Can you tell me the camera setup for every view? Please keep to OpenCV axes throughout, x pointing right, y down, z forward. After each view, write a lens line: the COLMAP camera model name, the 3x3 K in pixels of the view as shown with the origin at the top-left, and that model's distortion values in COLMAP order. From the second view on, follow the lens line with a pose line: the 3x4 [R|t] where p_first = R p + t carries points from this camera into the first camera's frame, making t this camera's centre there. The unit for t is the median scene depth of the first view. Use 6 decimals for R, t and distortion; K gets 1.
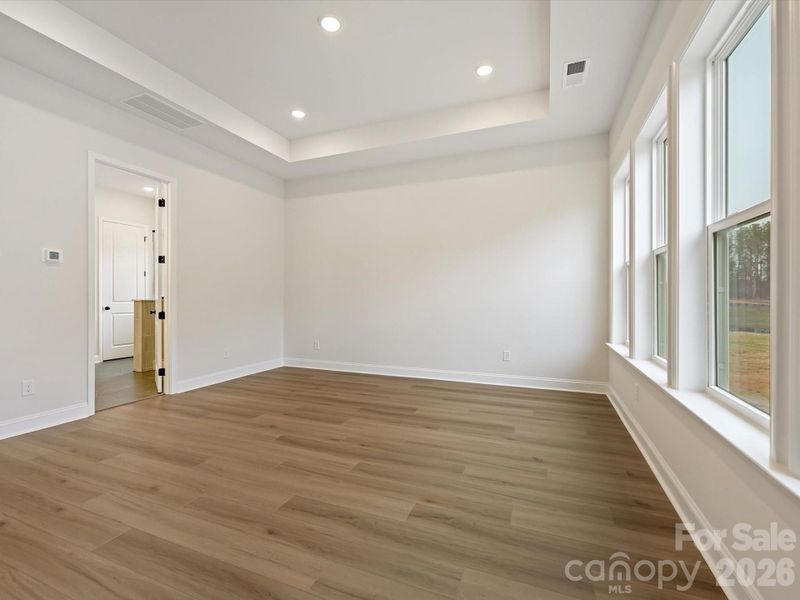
lens RADIAL K [[364.2, 0, 398.5], [0, 364.2, 297.9], [0, 0, 1]] dist [0.001567, -0.000040]
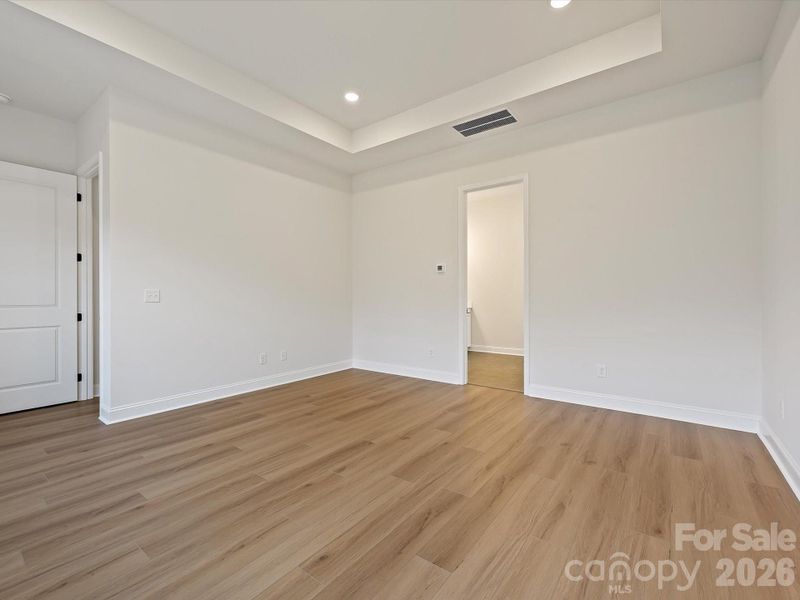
lens RADIAL K [[364.2, 0, 403.5], [0, 364.2, 299.0], [0, 0, 1]] dist [0.001567, -0.000040]
pose [[-0.248079, 0.011689, -0.968669, 0.614967], [0.000297, 0.999928, 0.011990, -0.007300], [0.968740, 0.002687, -0.248065, 1.407713]]
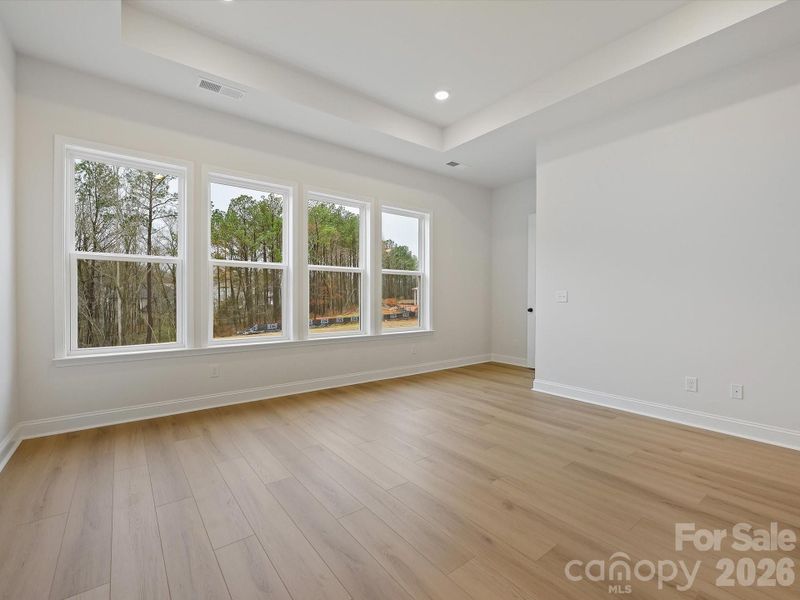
lens RADIAL K [[364.2, 0, 397.2], [0, 364.2, 296.7], [0, 0, 1]] dist [0.001567, -0.000040]
pose [[-0.864793, -0.001685, 0.502125, -0.566103], [0.000217, 0.999993, 0.003729, -0.006437], [-0.502128, 0.003334, -0.864787, 1.880922]]
